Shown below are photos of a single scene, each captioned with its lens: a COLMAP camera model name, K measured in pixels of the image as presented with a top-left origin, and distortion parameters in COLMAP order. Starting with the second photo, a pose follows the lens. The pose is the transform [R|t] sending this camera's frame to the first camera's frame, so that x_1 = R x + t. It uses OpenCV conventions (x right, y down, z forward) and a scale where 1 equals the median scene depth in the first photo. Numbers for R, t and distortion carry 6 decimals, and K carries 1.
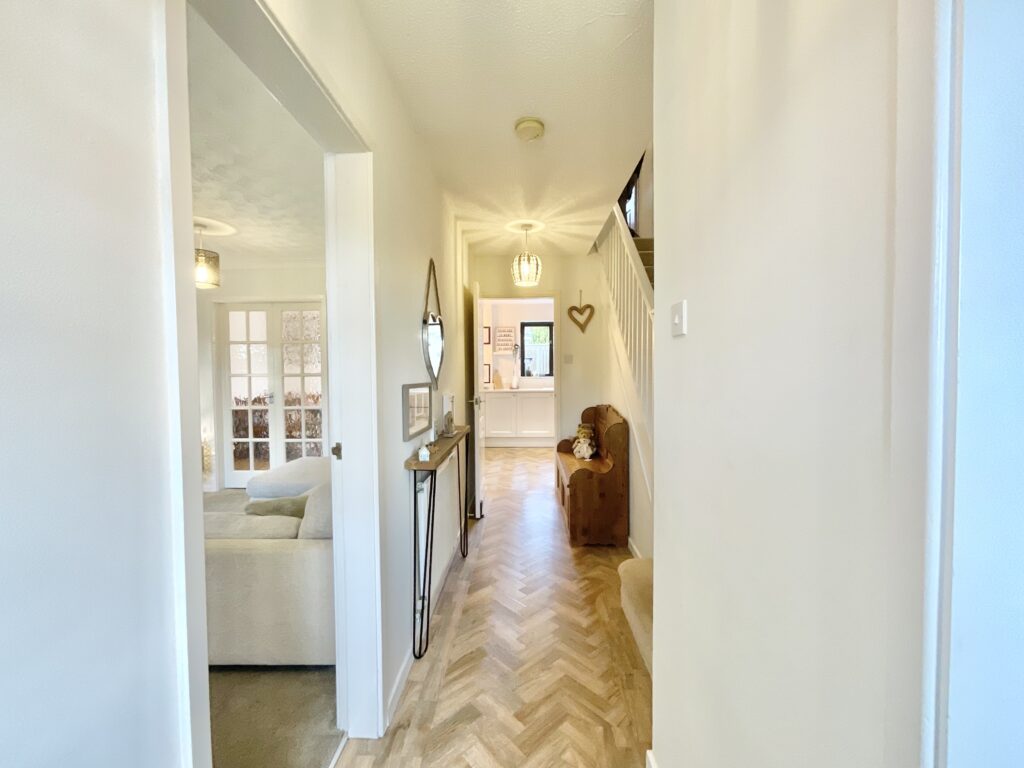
lens RADIAL K [[415.0, 0, 512.0], [0, 415.0, 382.8], [0, 0, 1]] dist [-0.002751, 0.000694]
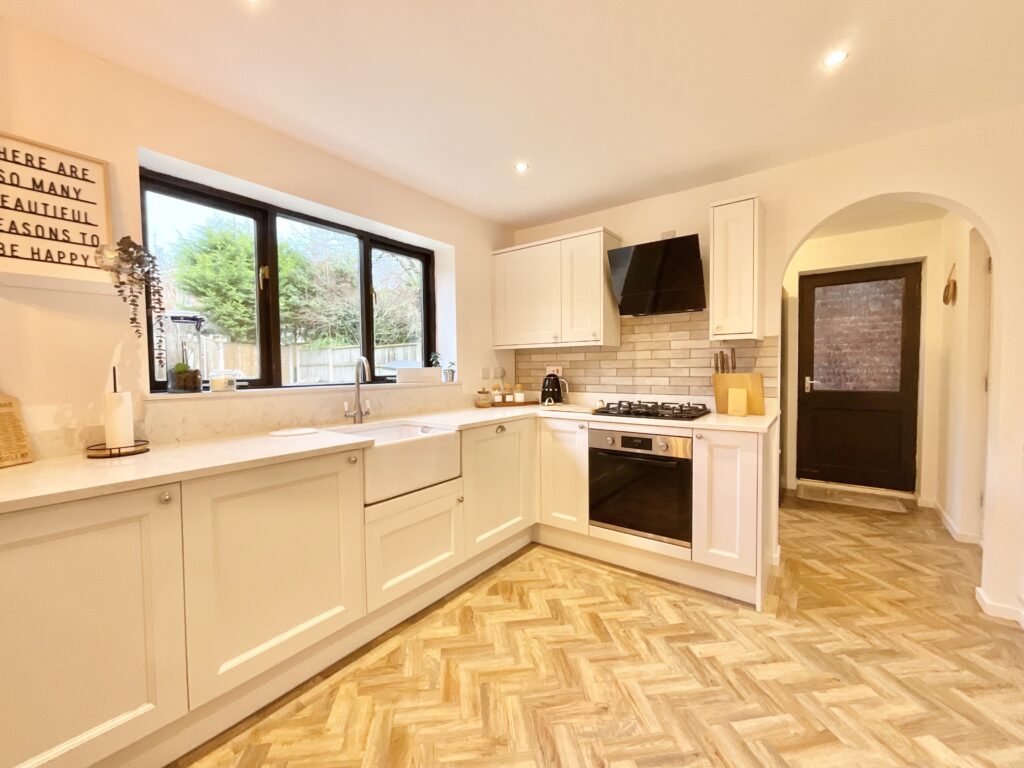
lens RADIAL K [[415.0, 0, 510.8], [0, 415.0, 382.4], [0, 0, 1]] dist [-0.002751, 0.000694]
pose [[0.564152, -0.026904, 0.825232, -0.054625], [0.034970, 0.999351, 0.008675, -0.016408], [-0.824930, 0.023964, 0.564727, 0.710573]]
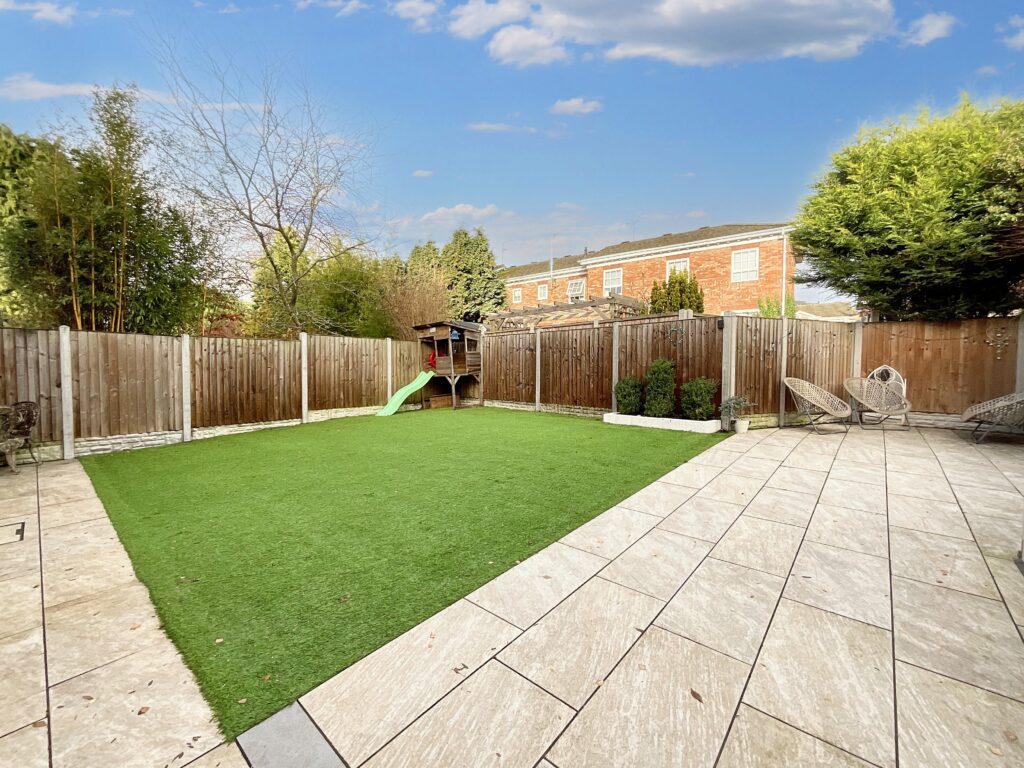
lens RADIAL K [[415.0, 0, 509.5], [0, 415.0, 385.9], [0, 0, 1]] dist [-0.002751, 0.000694]
pose [[0.785988, 0.034505, -0.617278, 0.597295], [-0.033122, 0.999358, 0.013688, -0.024595], [0.617354, 0.009687, 0.786626, 1.184766]]
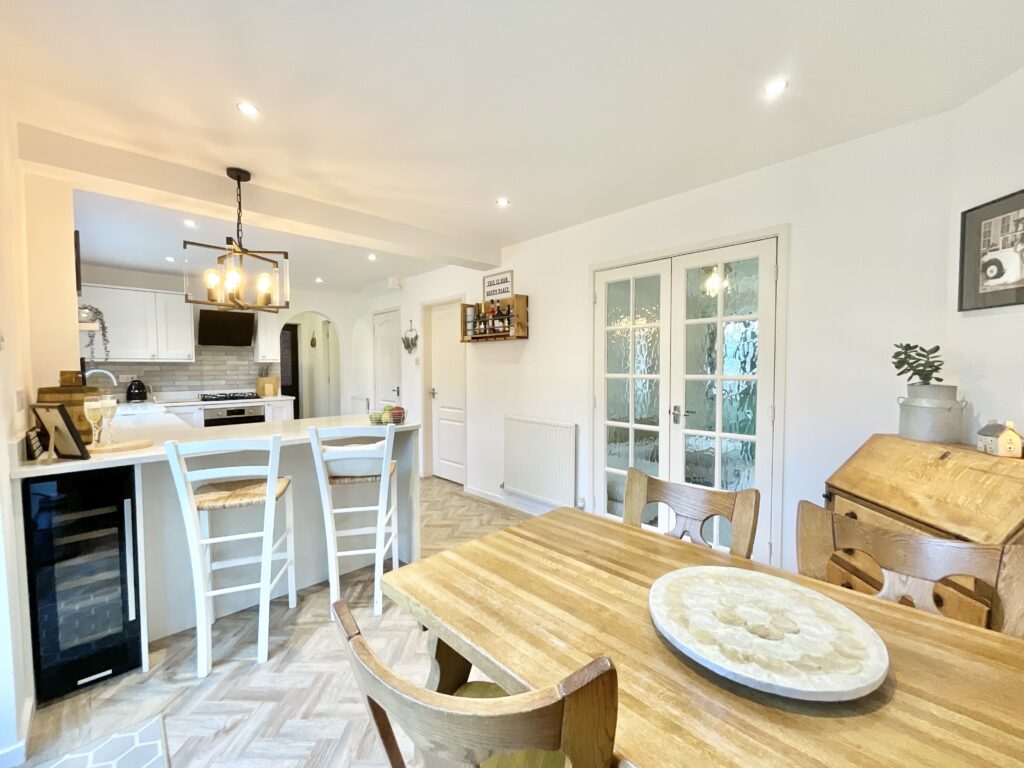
lens RADIAL K [[415.0, 0, 510.1], [0, 415.0, 383.3], [0, 0, 1]] dist [-0.002751, 0.000694]
pose [[-0.724739, -0.014810, 0.688865, -0.506018], [0.035469, 0.997642, 0.058765, -0.032172], [-0.688110, 0.067023, -0.722504, 0.990817]]
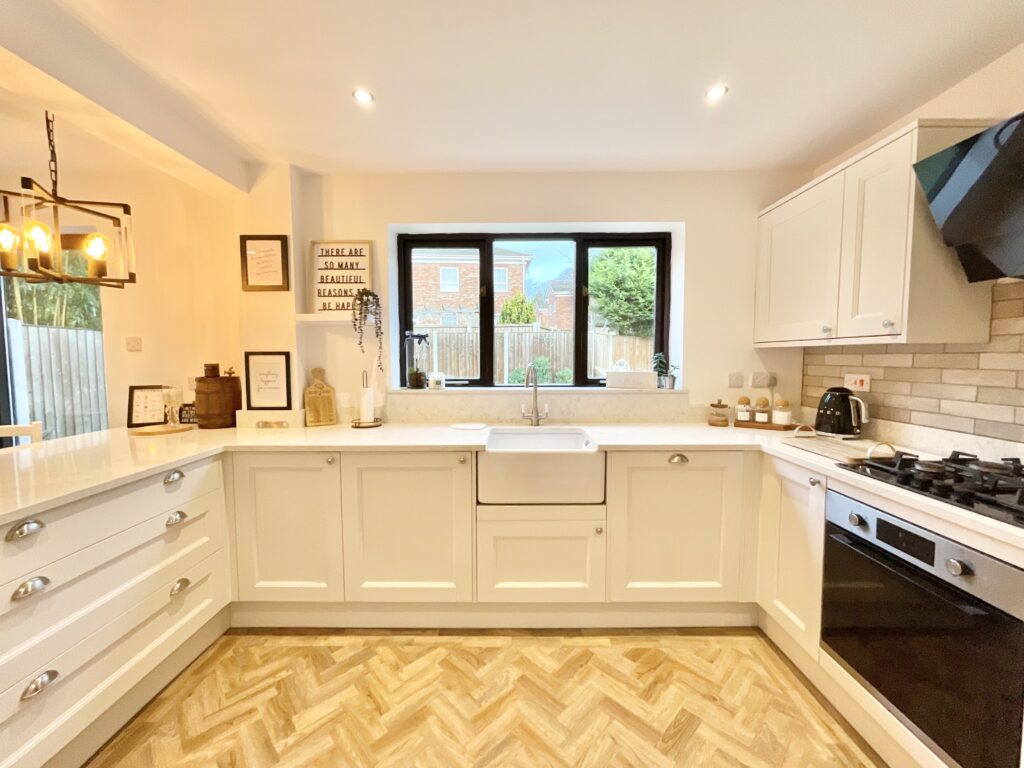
lens RADIAL K [[415.0, 0, 510.9], [0, 415.0, 384.0], [0, 0, 1]] dist [-0.002751, 0.000694]
pose [[0.999168, 0.002997, 0.040681, 0.106761], [-0.004239, 0.999526, 0.030478, -0.029837], [-0.040571, -0.030625, 0.998707, 0.656581]]
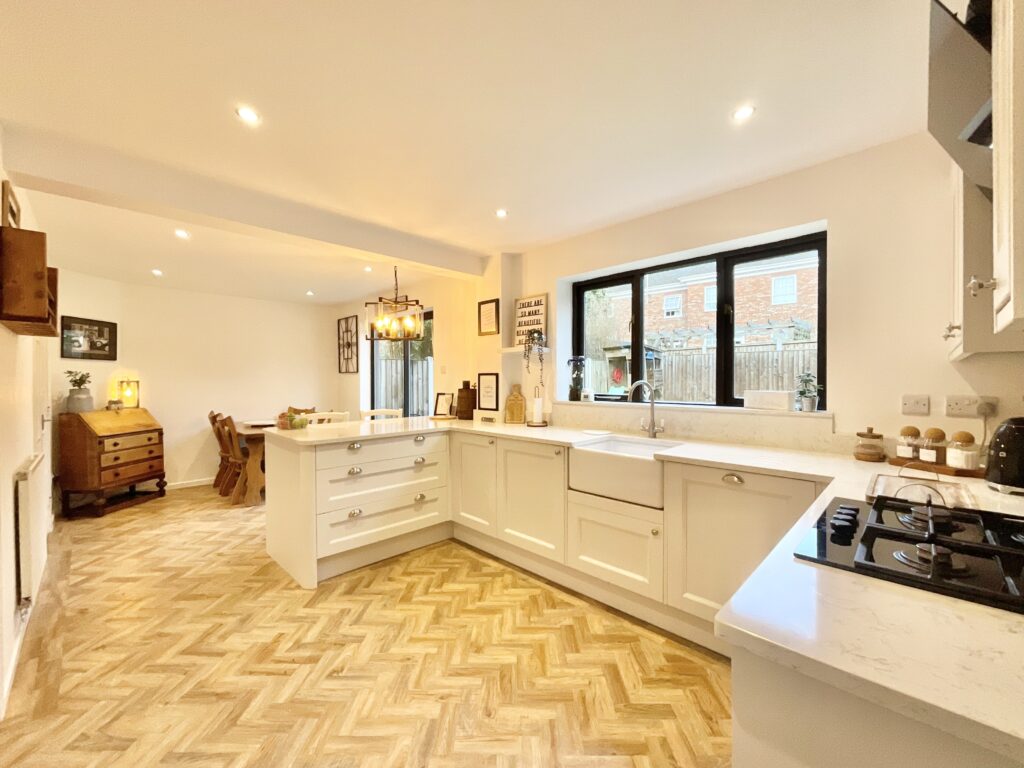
lens RADIAL K [[415.0, 0, 511.8], [0, 415.0, 384.4], [0, 0, 1]] dist [-0.002751, 0.000694]
pose [[0.740818, 0.015592, -0.671525, 0.292609], [-0.028702, 0.999552, -0.008455, -0.027064], [0.671092, 0.025538, 0.740934, 0.630670]]
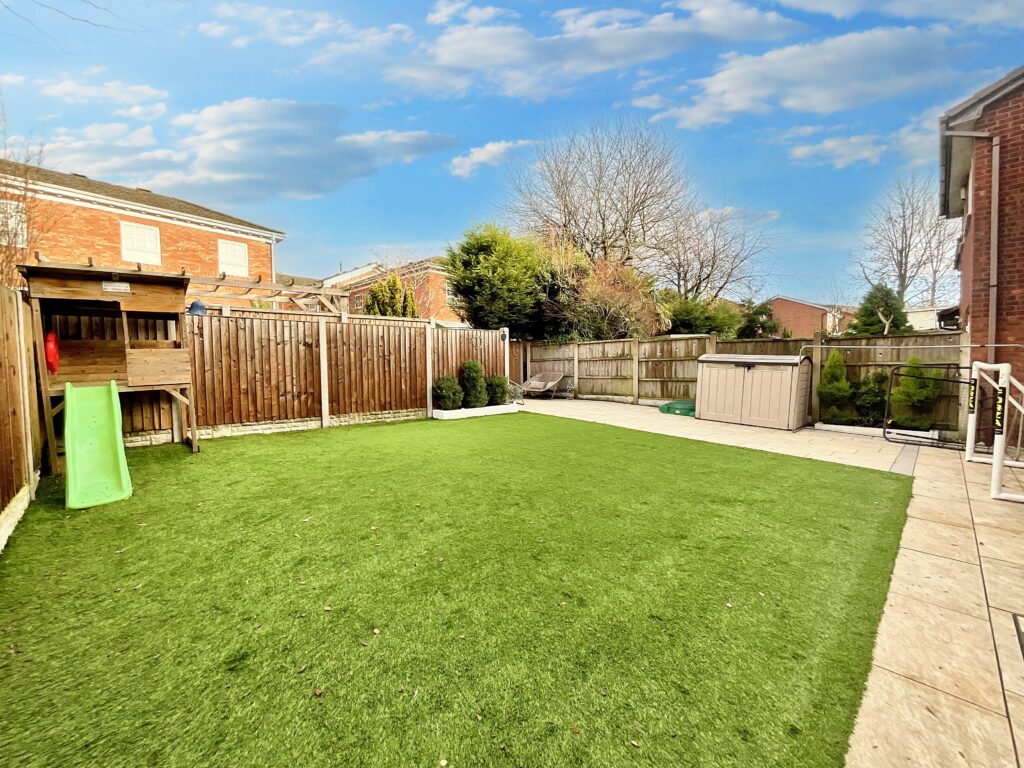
lens RADIAL K [[415.0, 0, 512.5], [0, 415.0, 386.8], [0, 0, 1]] dist [-0.002751, 0.000694]
pose [[0.684403, -0.037650, 0.728131, -0.508066], [0.034359, 0.999222, 0.019373, -0.028716], [-0.728294, 0.011759, 0.685164, 1.268054]]
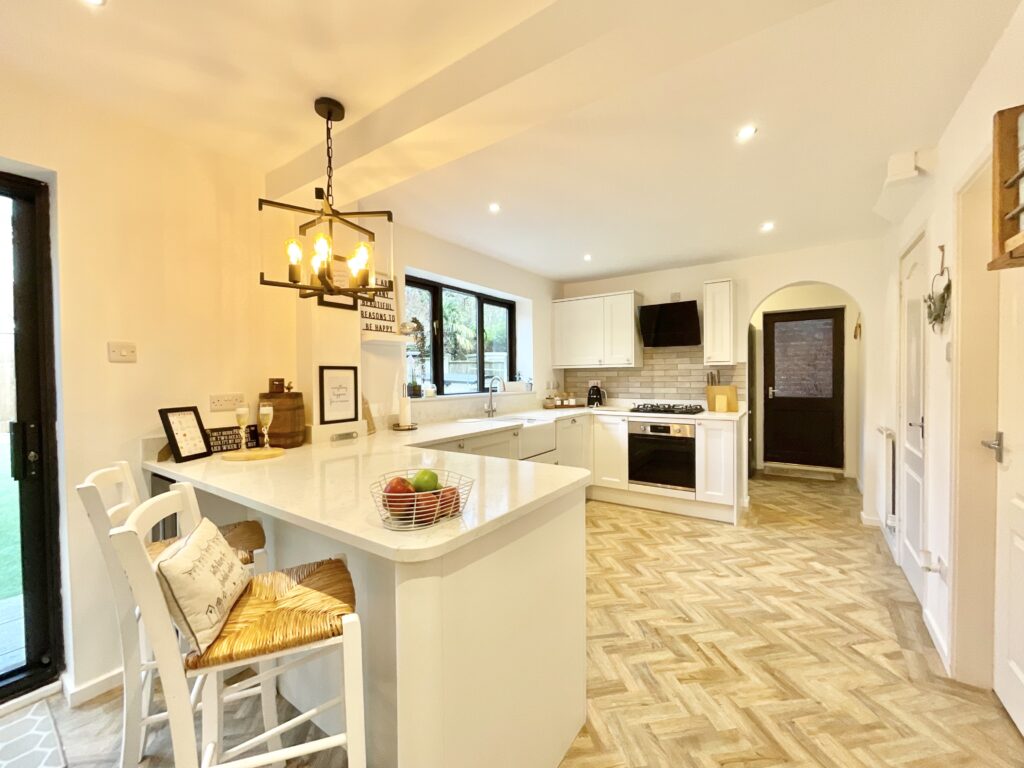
lens RADIAL K [[415.0, 0, 512.0], [0, 415.0, 382.7], [0, 0, 1]] dist [-0.002751, 0.000694]
pose [[0.531448, -0.009794, 0.847035, -0.276988], [0.036212, 0.999282, -0.011166, -0.022294], [-0.846317, 0.036607, 0.531420, 0.691536]]
